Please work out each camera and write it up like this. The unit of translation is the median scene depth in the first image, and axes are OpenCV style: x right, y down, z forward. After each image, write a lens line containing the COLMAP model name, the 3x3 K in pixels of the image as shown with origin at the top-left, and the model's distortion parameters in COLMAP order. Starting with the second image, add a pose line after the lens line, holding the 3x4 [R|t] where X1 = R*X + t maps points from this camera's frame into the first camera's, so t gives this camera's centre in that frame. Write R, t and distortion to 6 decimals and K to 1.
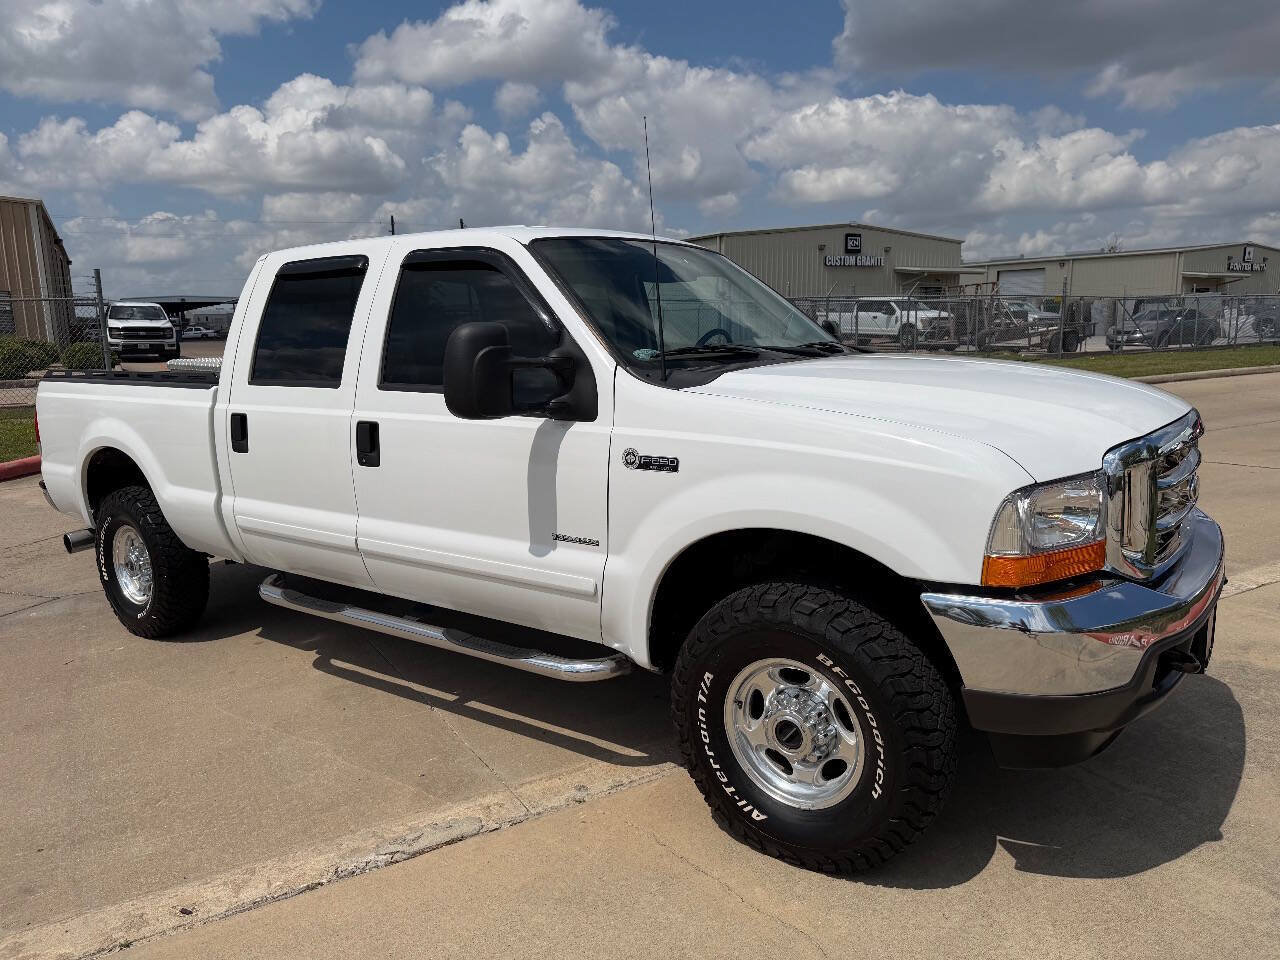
lens RADIAL K [[915.0, 0, 646.8], [0, 915.0, 483.6], [0, 0, 1]] dist [0.013363, 0.002502]
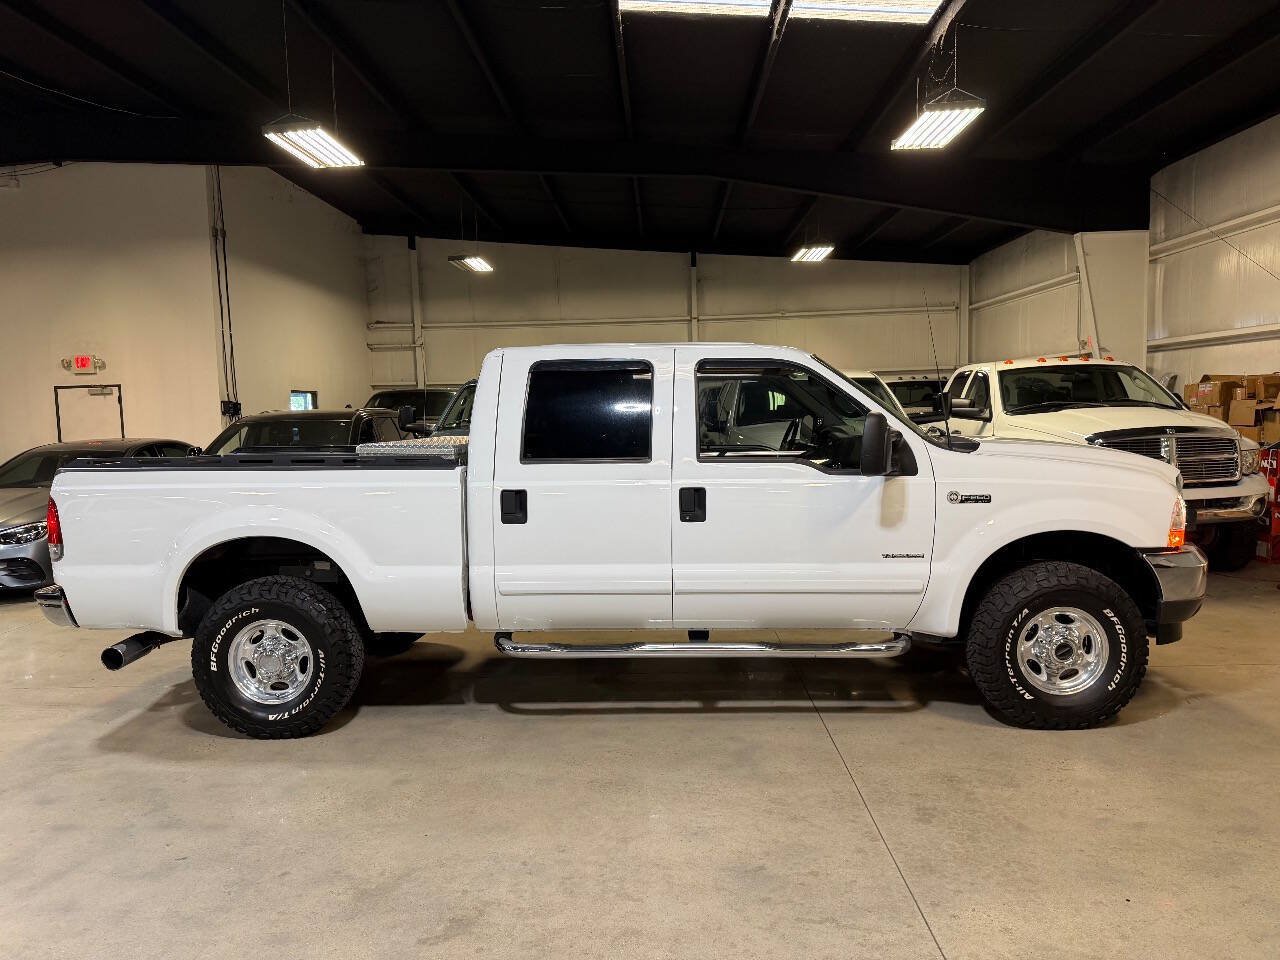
lens RADIAL K [[921.0, 0, 642.0], [0, 921.0, 489.1], [0, 0, 1]] dist [0.006419, -0.009622]
pose [[0.823706, -0.026637, 0.566391, -1.299146], [0.086821, 0.993042, -0.079562, 0.036653], [-0.560331, 0.114710, 0.820287, -0.003163]]
